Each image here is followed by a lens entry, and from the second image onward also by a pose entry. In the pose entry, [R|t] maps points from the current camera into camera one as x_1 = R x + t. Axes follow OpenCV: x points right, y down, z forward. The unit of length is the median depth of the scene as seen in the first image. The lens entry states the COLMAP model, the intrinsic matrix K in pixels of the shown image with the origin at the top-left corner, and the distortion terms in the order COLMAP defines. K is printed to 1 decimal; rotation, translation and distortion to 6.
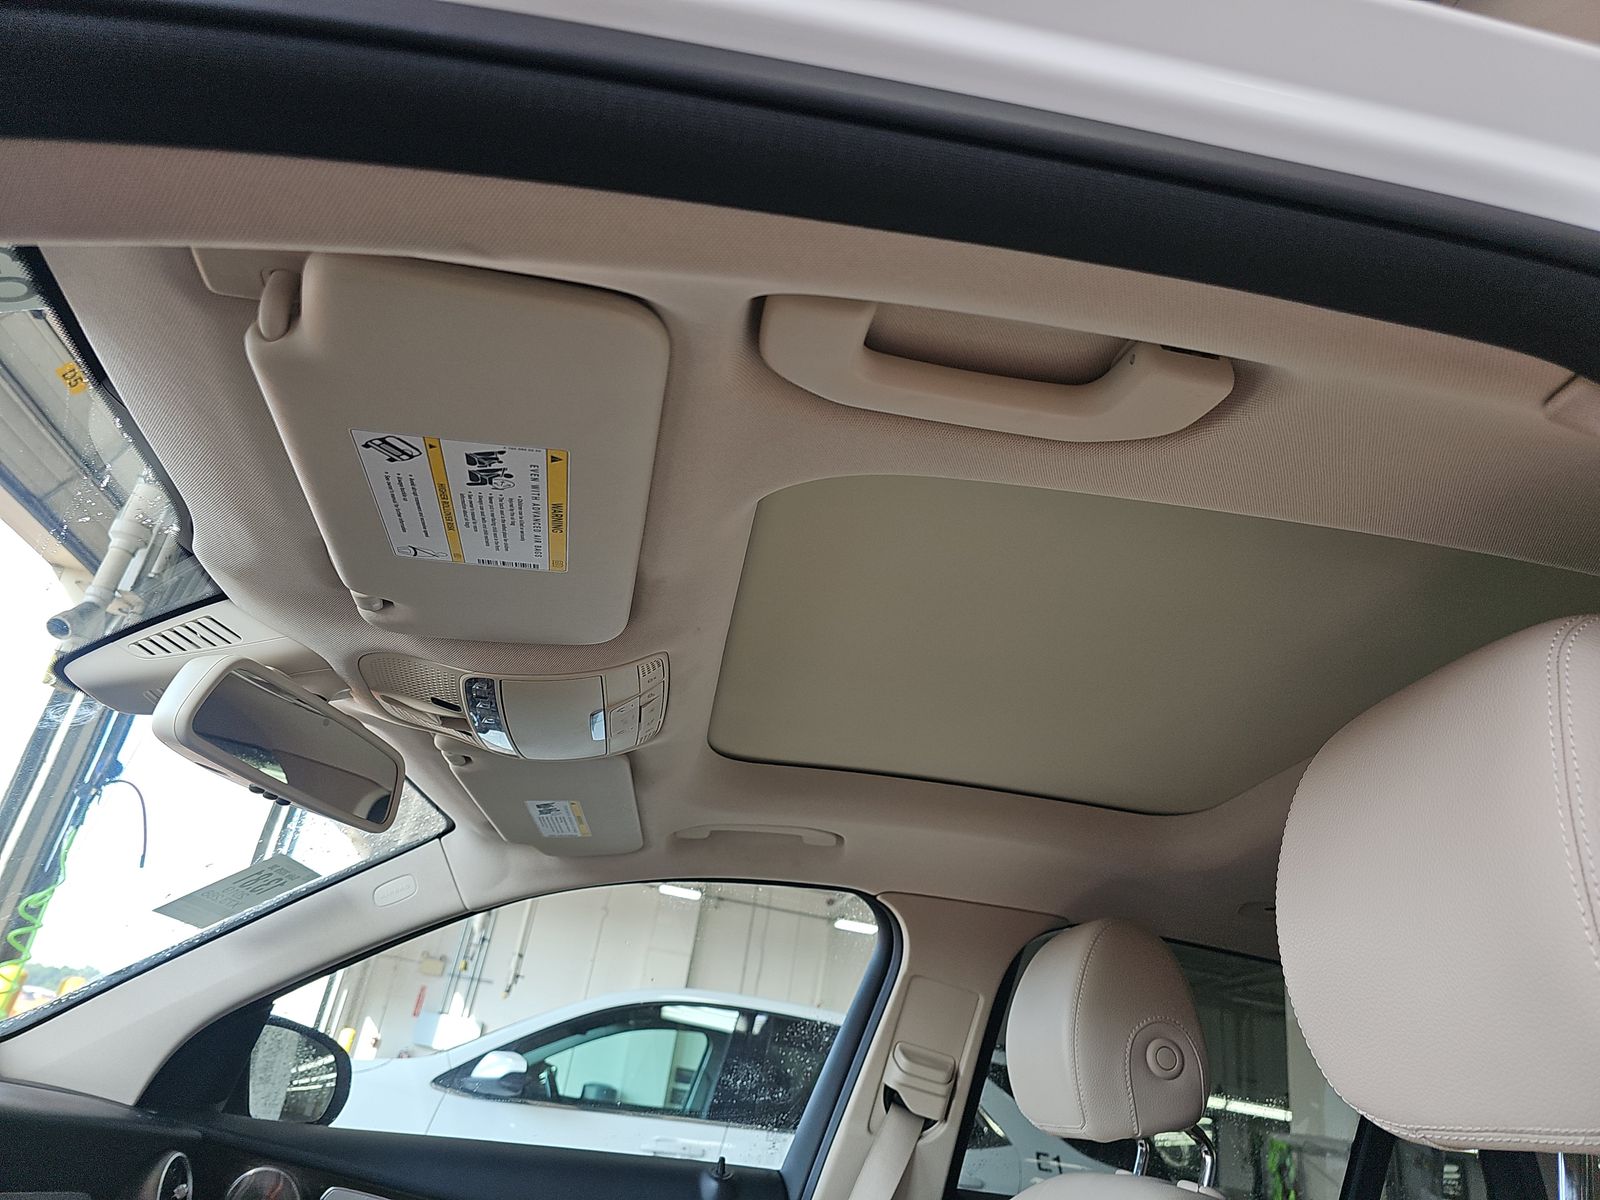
lens RADIAL K [[1045.9, 0, 804.8], [0, 1045.9, 599.2], [0, 0, 1]] dist [0.044096, -0.043434]
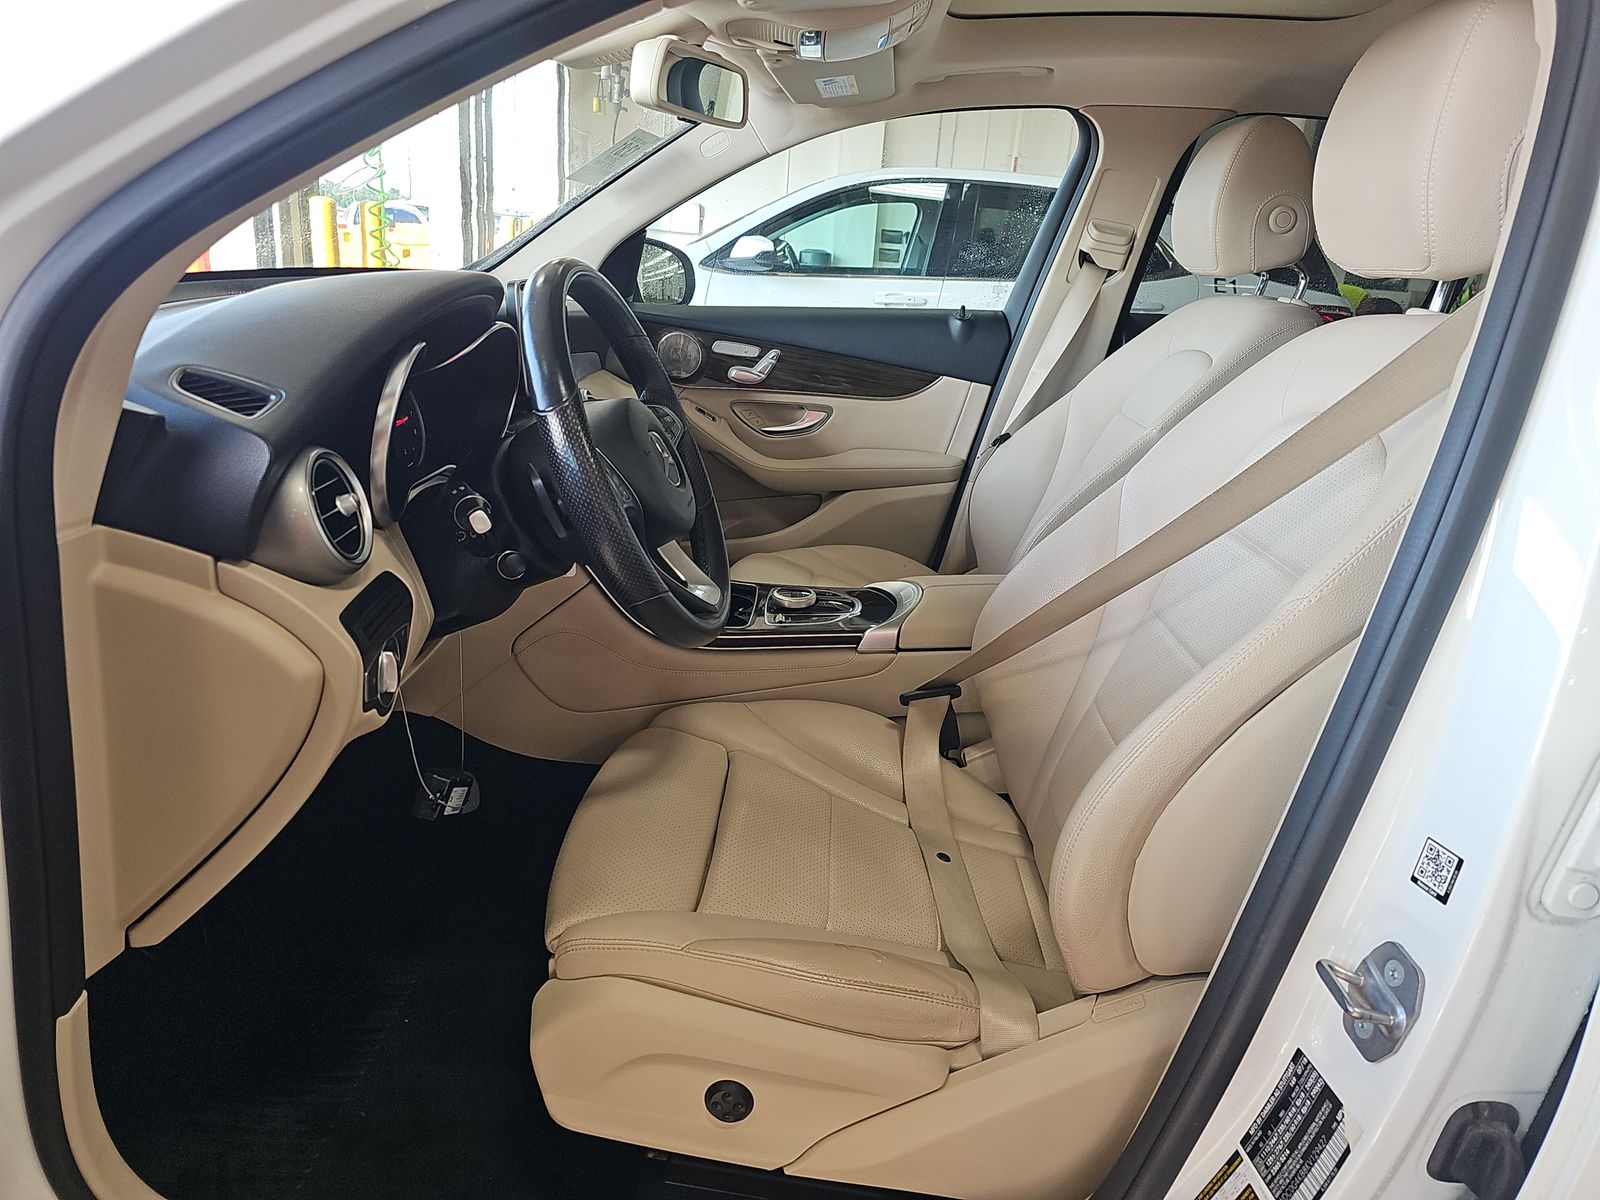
lens RADIAL K [[1045.9, 0, 804.8], [0, 1045.9, 599.2], [0, 0, 1]] dist [0.044096, -0.043434]
pose [[0.981732, -0.018668, -0.189349, -0.024745], [0.144097, 0.722814, 0.675852, -0.186890], [0.124247, -0.690791, 0.712300, -0.334938]]
